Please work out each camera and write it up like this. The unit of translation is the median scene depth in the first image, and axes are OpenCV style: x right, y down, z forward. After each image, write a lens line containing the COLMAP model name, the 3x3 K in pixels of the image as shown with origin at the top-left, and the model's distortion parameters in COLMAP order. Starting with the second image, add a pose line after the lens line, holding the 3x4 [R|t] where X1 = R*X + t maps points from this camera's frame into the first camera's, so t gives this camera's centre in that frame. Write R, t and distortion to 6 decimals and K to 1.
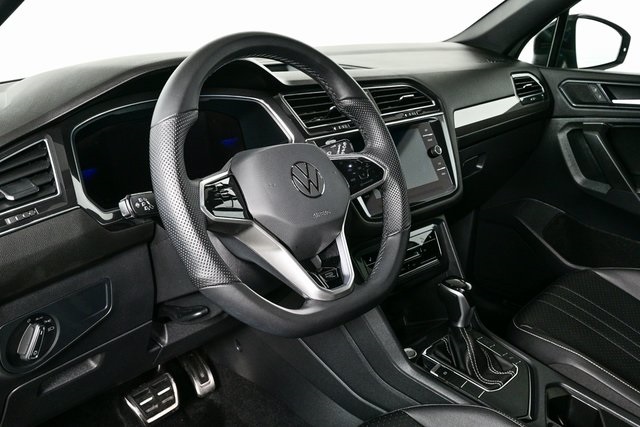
lens RADIAL K [[654.0, 0, 320.6], [0, 654.0, 212.2], [0, 0, 1]] dist [0.088103, 0.000000]
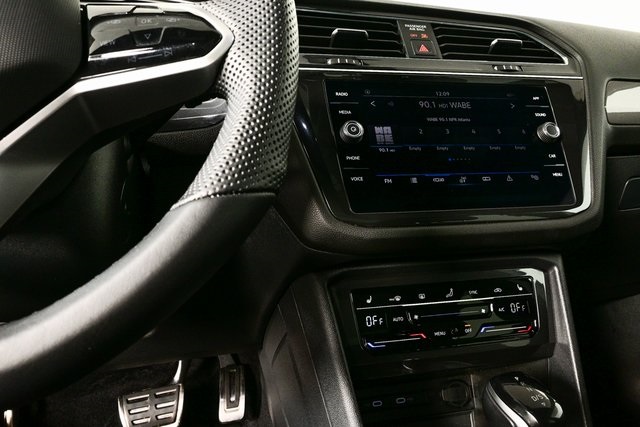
lens RADIAL K [[434.7, 0, 318.7], [0, 434.7, 218.2], [0, 0, 1]] dist [0.000381, -0.000053]
pose [[0.860214, 0.123136, -0.494843, 0.193705], [-0.171077, 0.983854, -0.052572, 0.026957], [0.480380, 0.129879, 0.867391, 0.592217]]
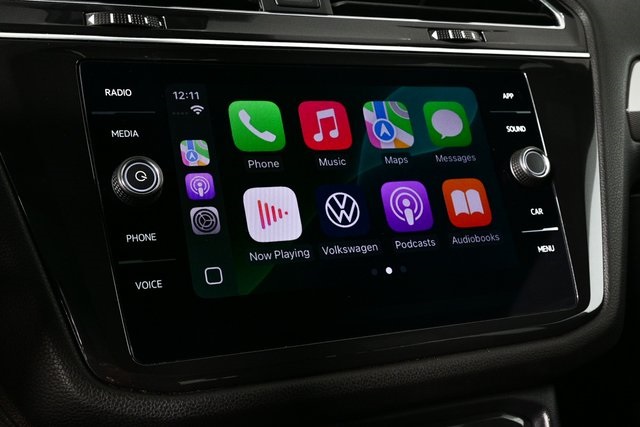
lens RADIAL K [[784.0, 0, 317.5], [0, 784.0, 220.1], [0, 0, 1]] dist [0.015023, 0.000000]
pose [[0.944216, 0.117767, -0.307551, 0.191160], [-0.145416, 0.986996, -0.068504, -0.032806], [0.295484, 0.109406, 0.949062, 0.636768]]
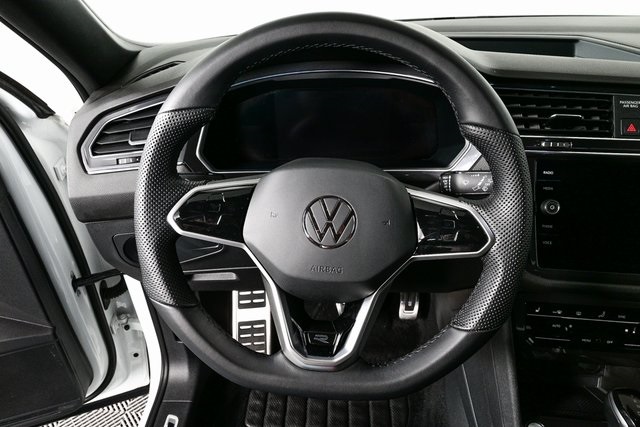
lens RADIAL K [[434.7, 0, 322.3], [0, 434.7, 214.3], [0, 0, 1]] dist [0.000381, -0.000053]
pose [[0.642519, 0.395626, -0.656239, 0.192032], [-0.226226, 0.916172, 0.330834, -0.141457], [0.732114, -0.064109, 0.678159, 0.406281]]
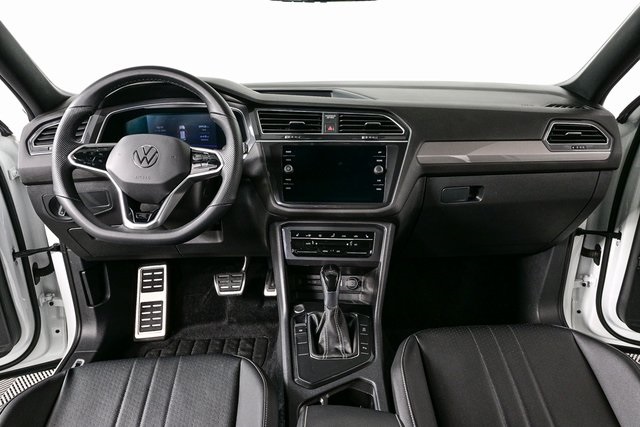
lens RADIAL K [[461.1, 0, 321.0], [0, 461.1, 217.9], [0, 0, 1]] dist [-0.002855, 0.010020]
pose [[0.691166, 0.254152, -0.676533, 0.691820], [-0.221321, 0.965582, 0.136631, -0.098163], [0.687973, 0.055296, 0.723627, 0.297969]]
